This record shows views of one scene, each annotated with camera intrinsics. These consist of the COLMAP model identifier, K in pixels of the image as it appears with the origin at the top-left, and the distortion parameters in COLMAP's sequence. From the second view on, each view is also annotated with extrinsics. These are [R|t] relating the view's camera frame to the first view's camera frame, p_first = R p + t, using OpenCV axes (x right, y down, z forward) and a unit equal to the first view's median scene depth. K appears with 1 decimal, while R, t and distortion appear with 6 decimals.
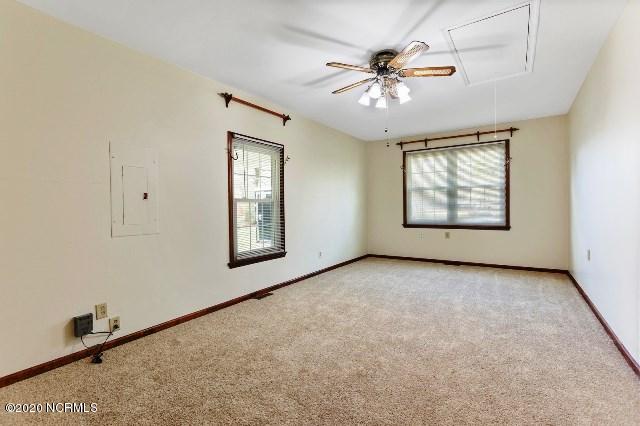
lens RADIAL K [[301.0, 0, 319.8], [0, 301.0, 211.4], [0, 0, 1]] dist [-0.000438, 0.000080]
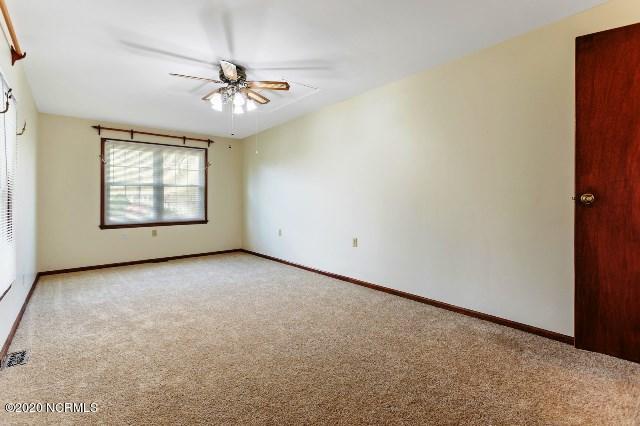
lens RADIAL K [[319.7, 0, 320.4], [0, 319.7, 213.1], [0, 0, 1]] dist [-0.000023, 0.000070]
pose [[0.260545, -0.025742, 0.965118, -0.474706], [0.018289, 0.999597, 0.021724, 0.000597], [-0.965288, 0.011991, 0.260911, 0.211365]]
